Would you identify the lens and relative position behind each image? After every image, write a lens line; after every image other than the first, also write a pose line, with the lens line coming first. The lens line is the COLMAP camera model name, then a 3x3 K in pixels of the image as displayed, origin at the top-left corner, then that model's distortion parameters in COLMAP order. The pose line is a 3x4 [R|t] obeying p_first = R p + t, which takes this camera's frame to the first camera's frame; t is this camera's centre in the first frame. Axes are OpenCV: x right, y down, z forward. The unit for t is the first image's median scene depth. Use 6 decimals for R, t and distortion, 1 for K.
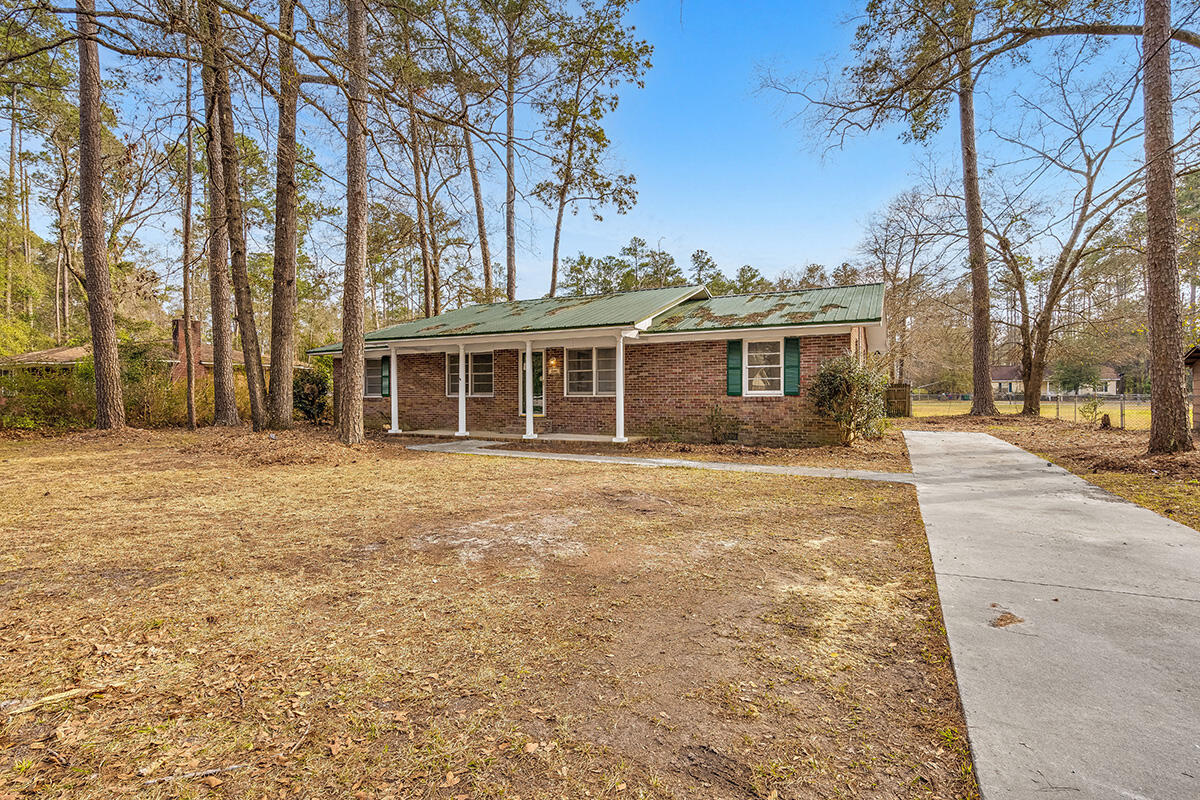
lens RADIAL K [[546.7, 0, 618.3], [0, 546.7, 405.0], [0, 0, 1]] dist [0.002596, 0.000670]
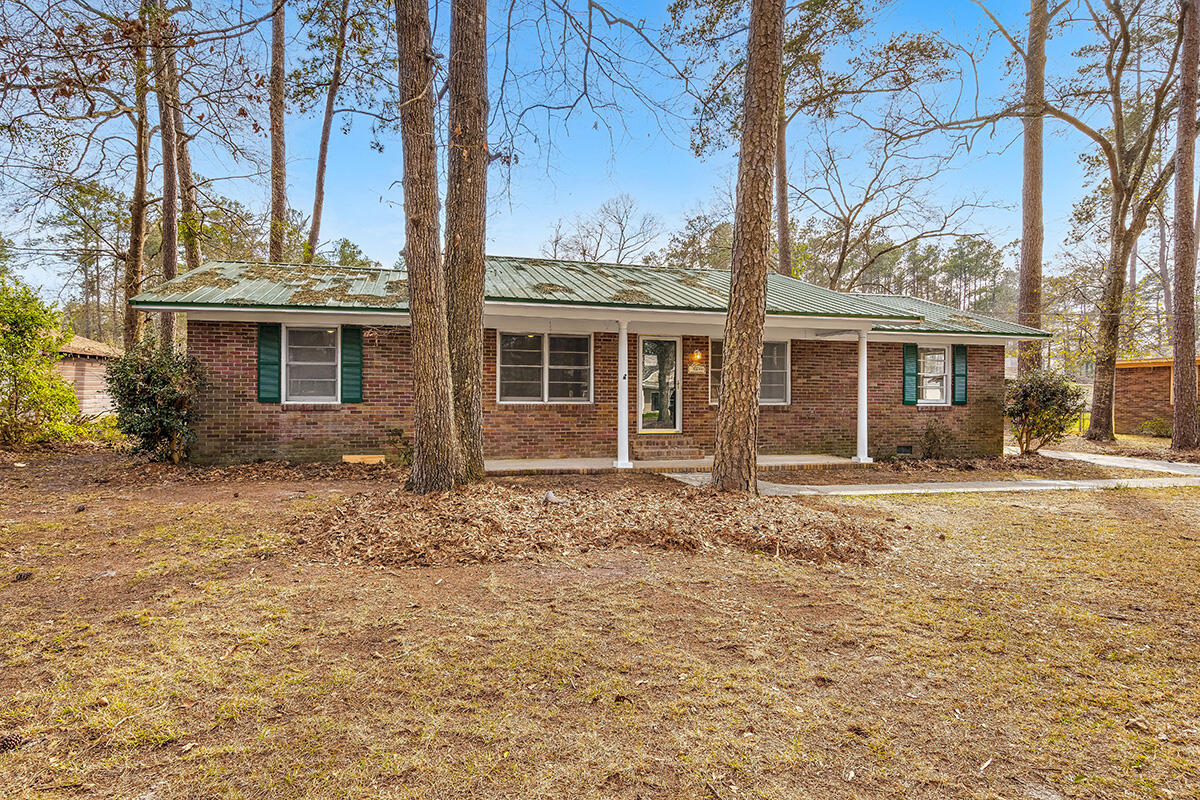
lens RADIAL K [[629.1, 0, 600.0], [0, 629.1, 400.0], [0, 0, 1]] dist [0.002684, 0.000607]
pose [[0.770116, 0.006707, 0.637869, -0.725086], [0.003173, 0.999892, -0.014345, -0.010093], [-0.637897, 0.013071, 0.770011, 0.441545]]
